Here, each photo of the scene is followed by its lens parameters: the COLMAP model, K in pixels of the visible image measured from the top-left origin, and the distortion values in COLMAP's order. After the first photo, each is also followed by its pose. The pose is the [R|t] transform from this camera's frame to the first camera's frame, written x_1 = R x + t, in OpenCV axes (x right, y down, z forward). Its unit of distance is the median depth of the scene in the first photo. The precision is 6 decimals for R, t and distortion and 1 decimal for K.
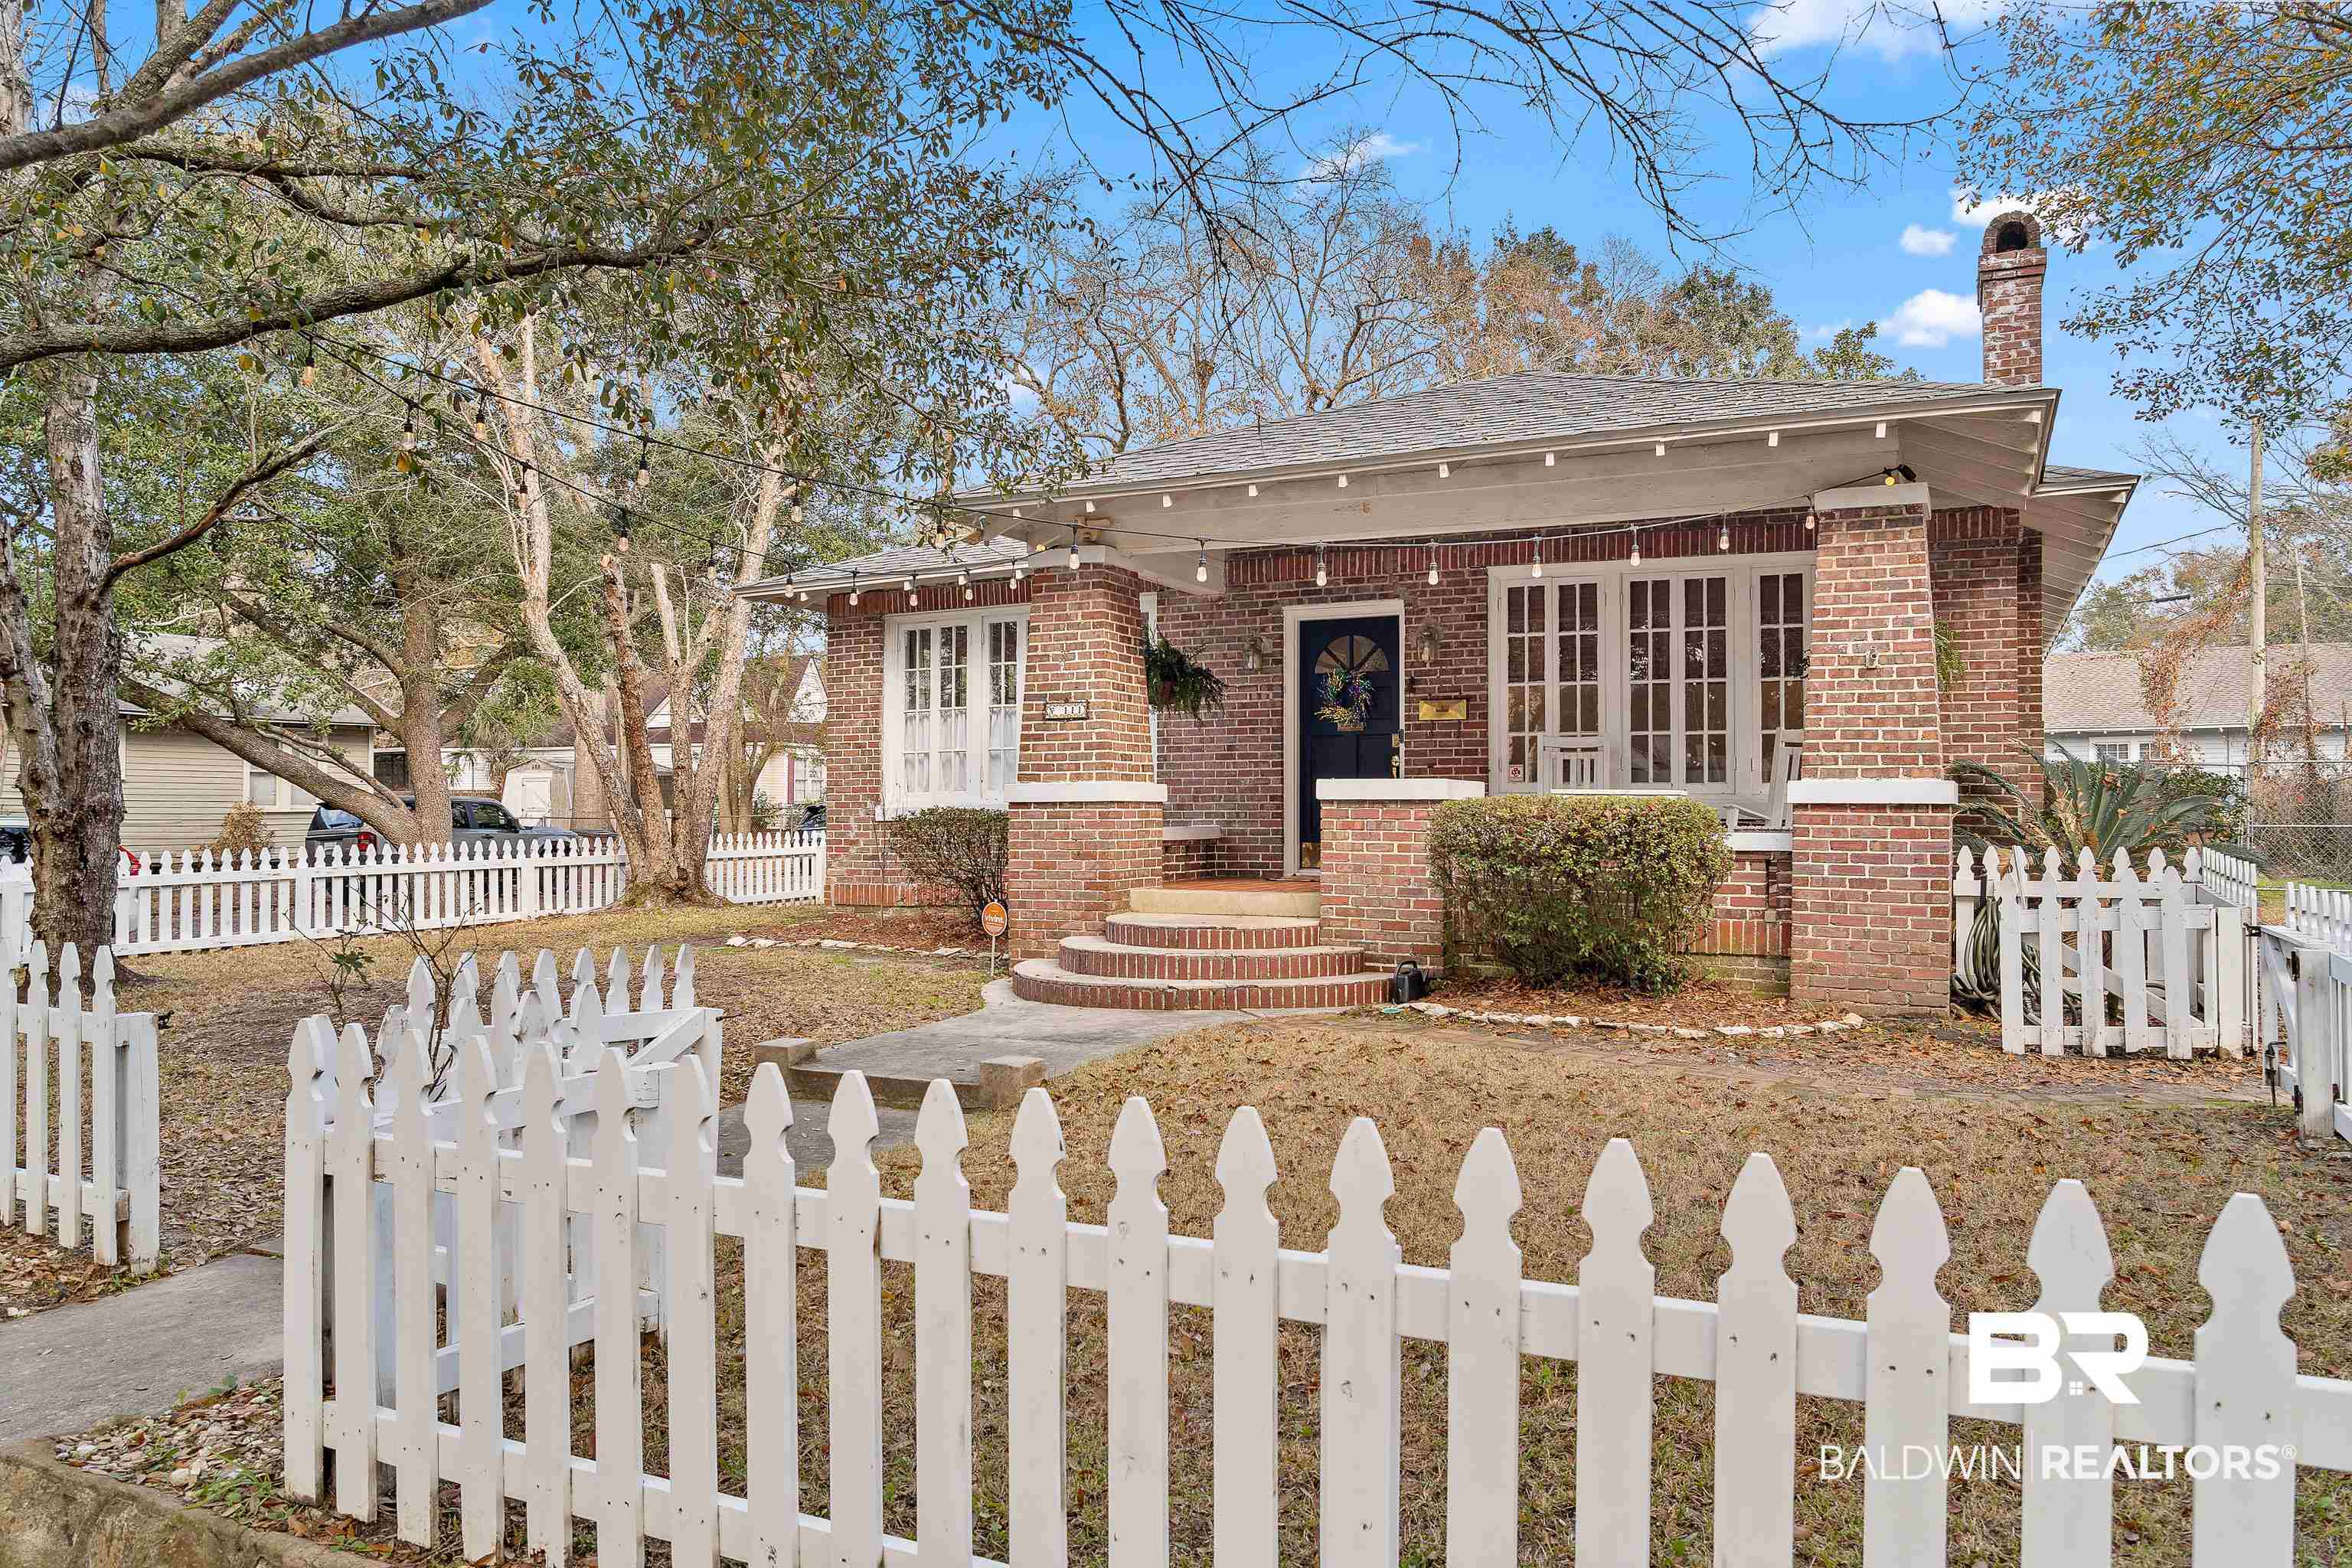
lens RADIAL K [[1563.3, 0, 1236.6], [0, 1563.3, 776.2], [0, 0, 1]] dist [-0.012695, 0.016866]
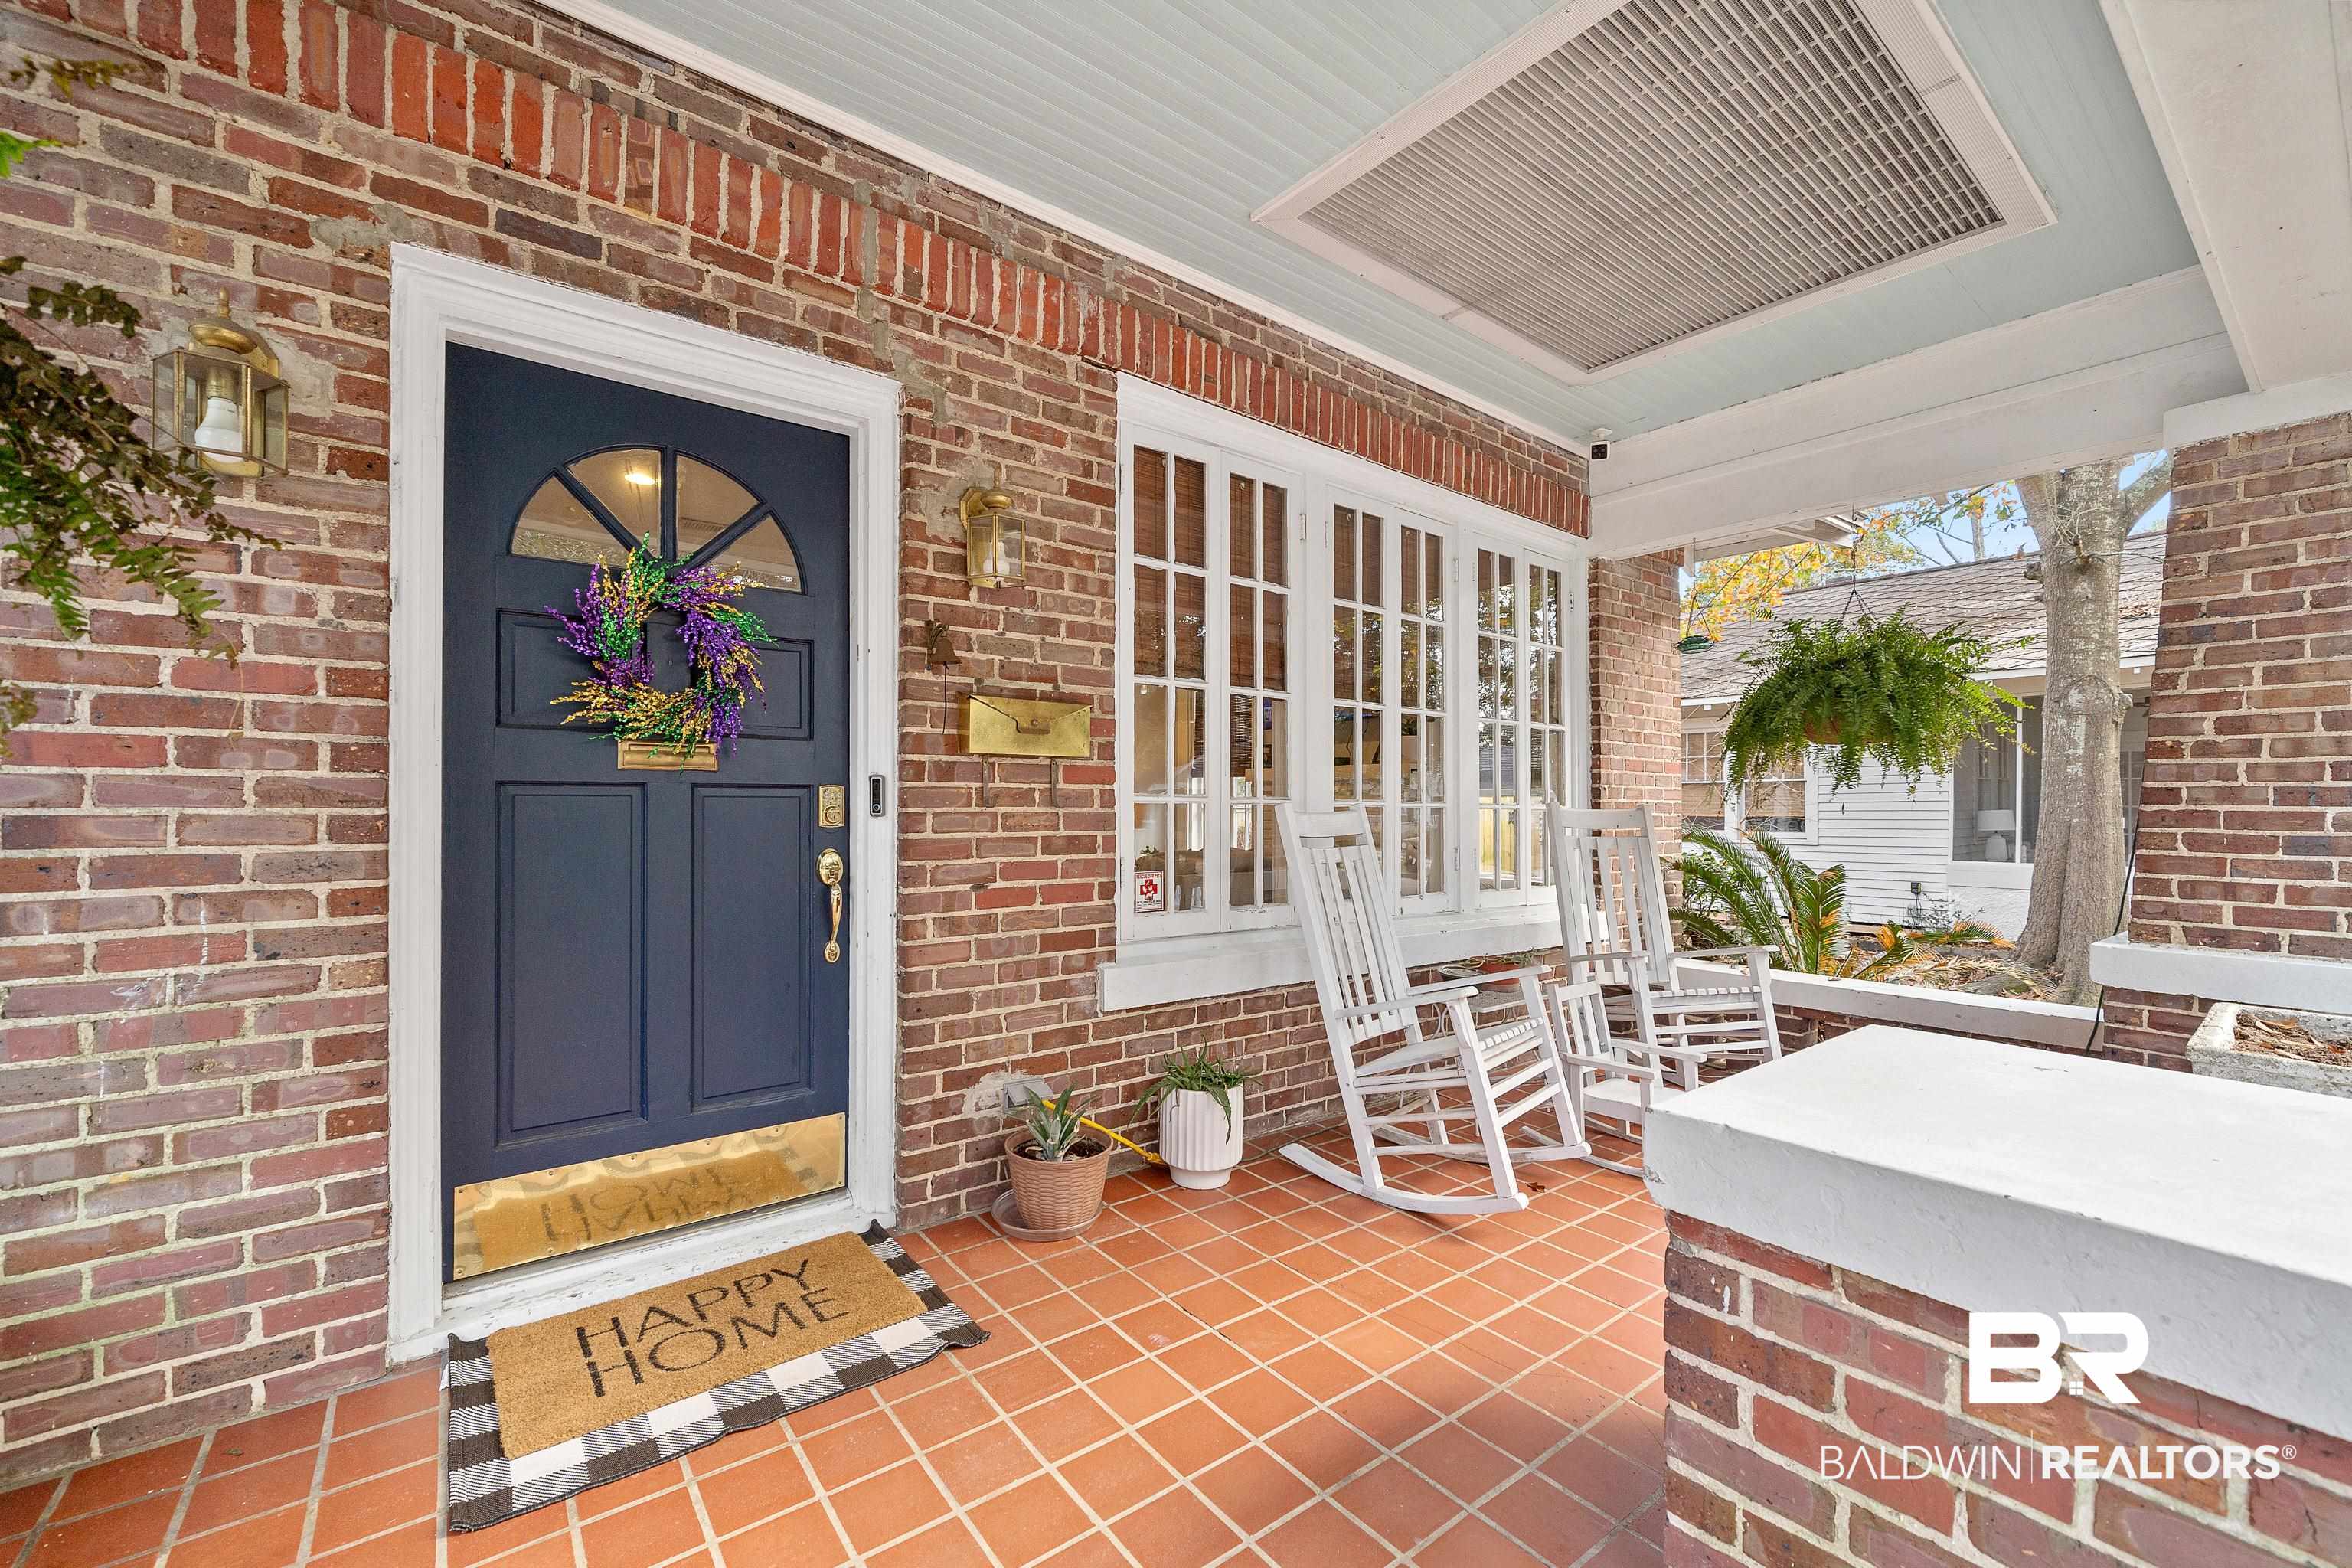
lens RADIAL K [[997.2, 0, 1189.8], [0, 997.2, 798.1], [0, 0, 1]] dist [0.000266, -0.000708]
pose [[0.443004, 0.000531, 0.896519, -0.056728], [-0.030135, 0.999444, 0.014299, -0.031052], [-0.896013, -0.033351, 0.442774, 0.870799]]
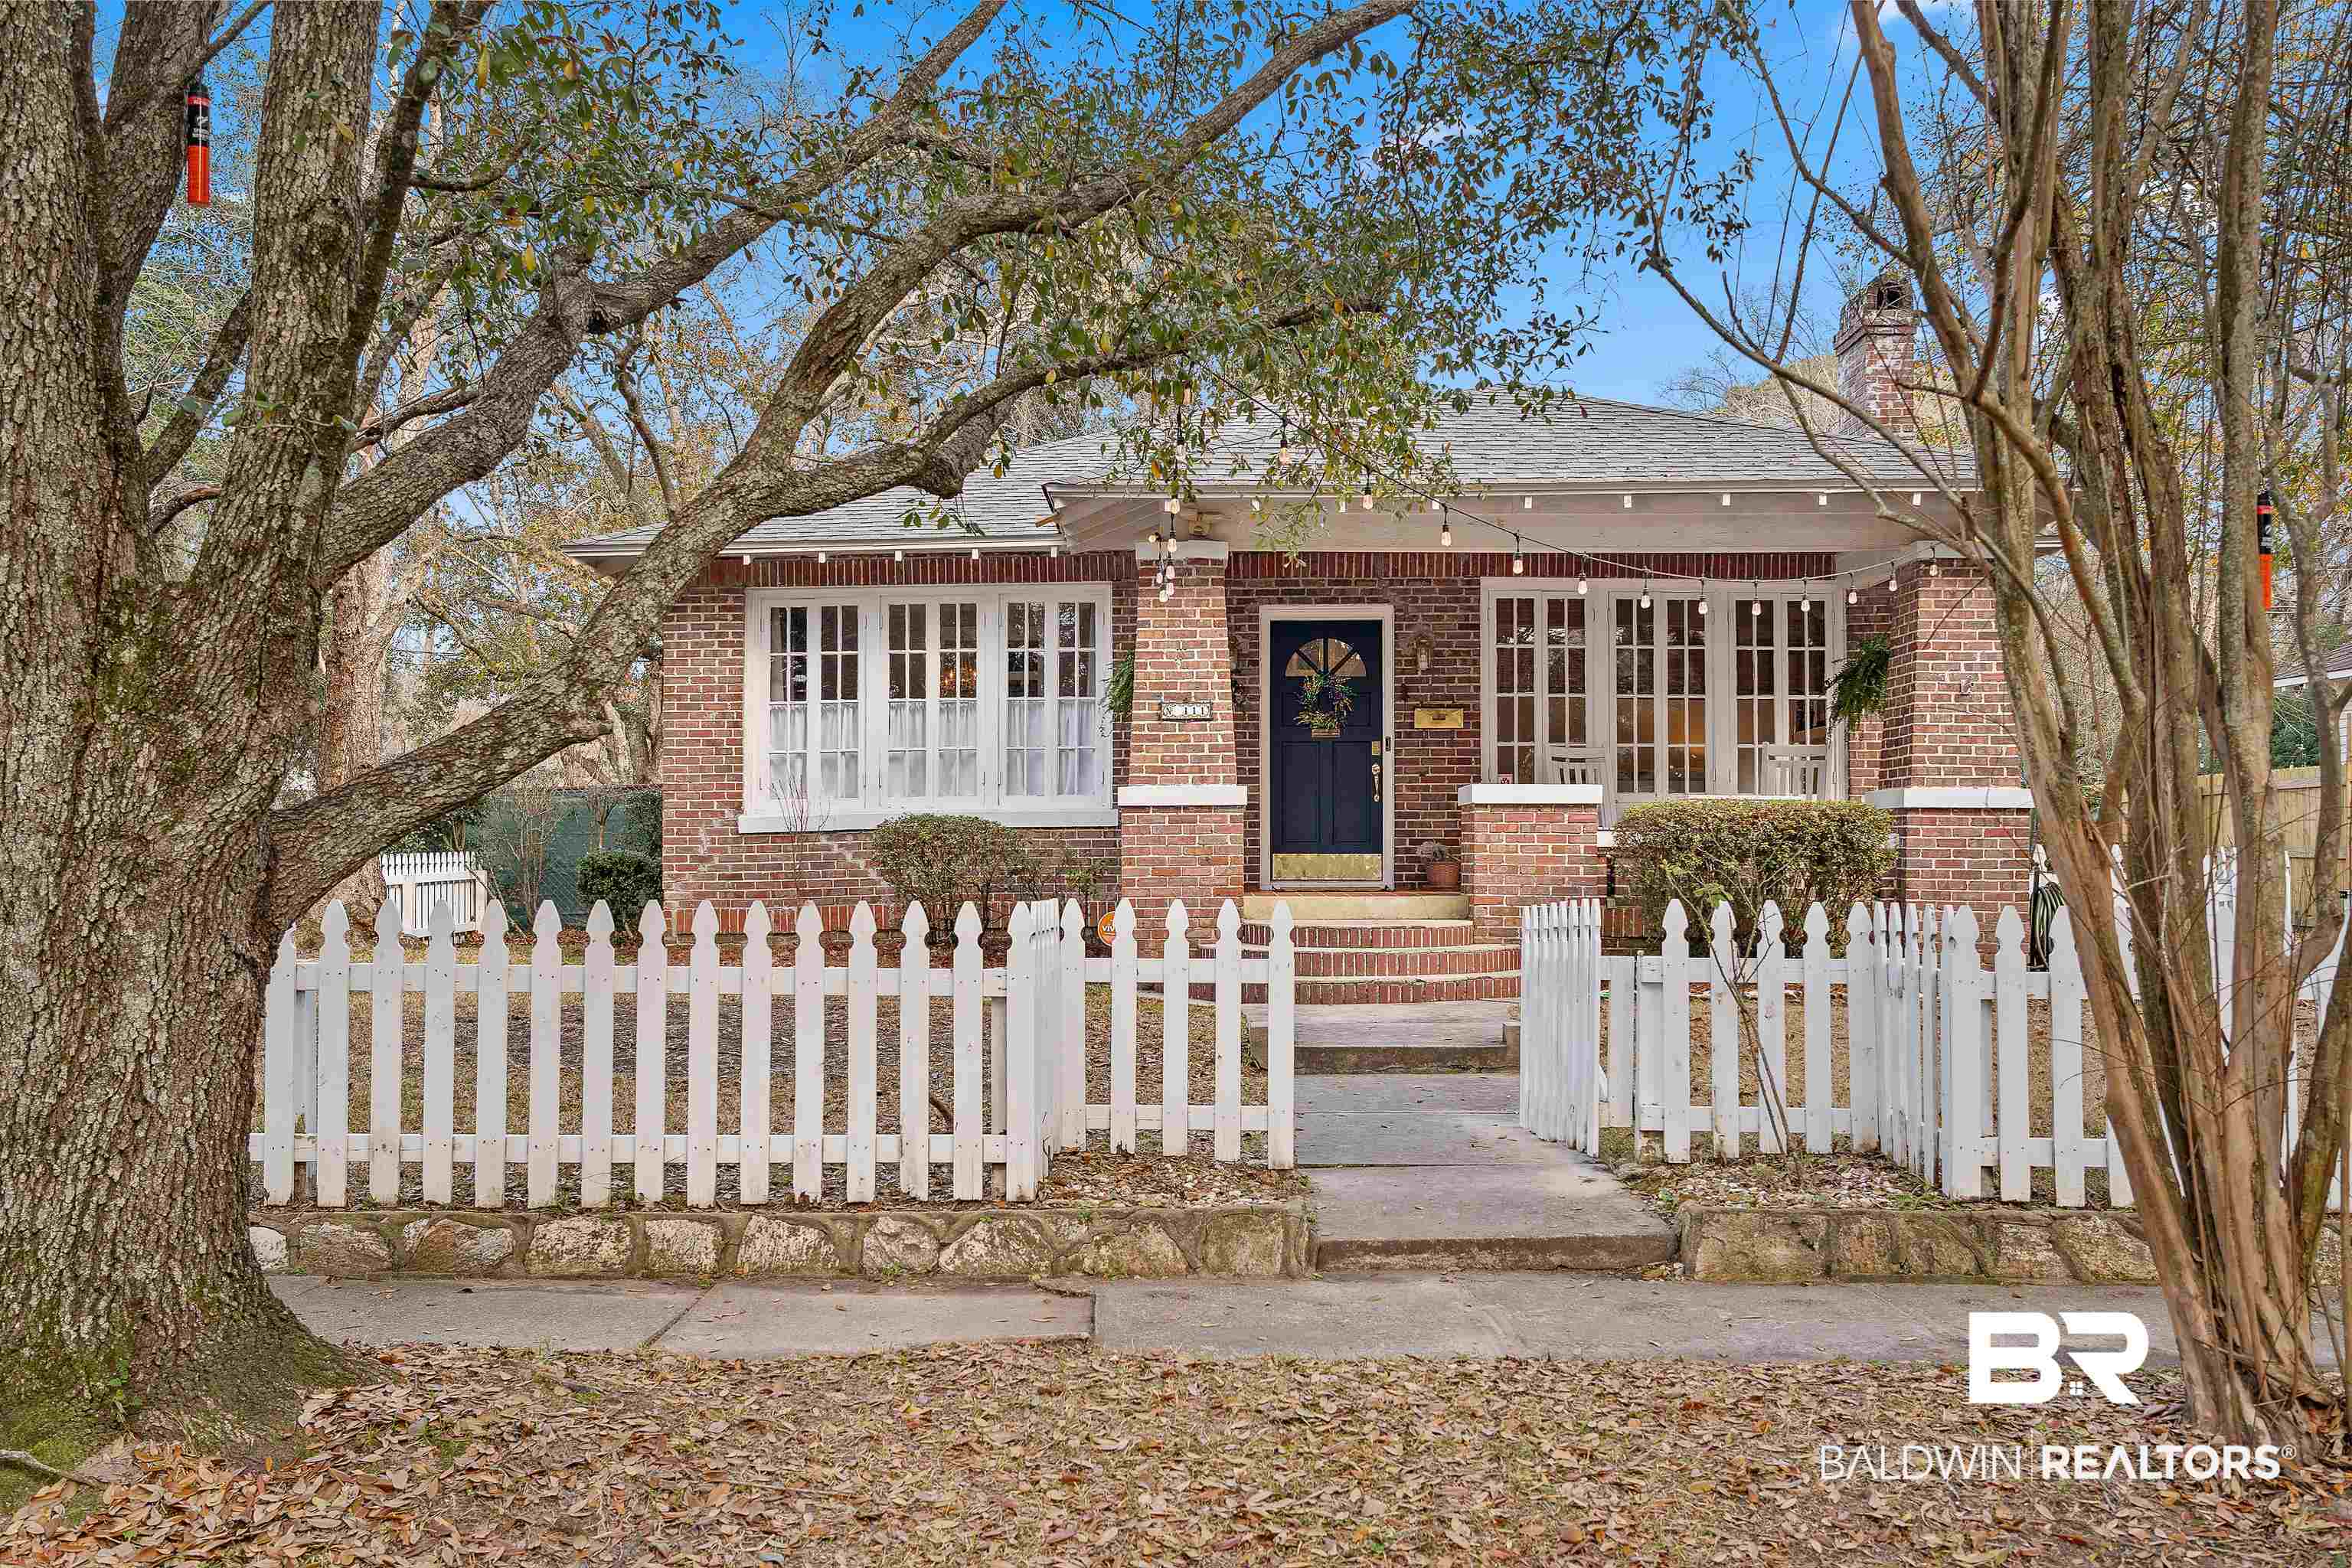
lens RADIAL K [[2125.9, 0, 1203.3], [0, 2125.9, 840.3], [0, 0, 1]] dist [0.064174, 0.000000]
pose [[0.907430, -0.000994, 0.420201, -0.580098], [-0.007326, 0.999808, 0.018187, 0.012005], [-0.420138, -0.019582, 0.907249, -0.174216]]
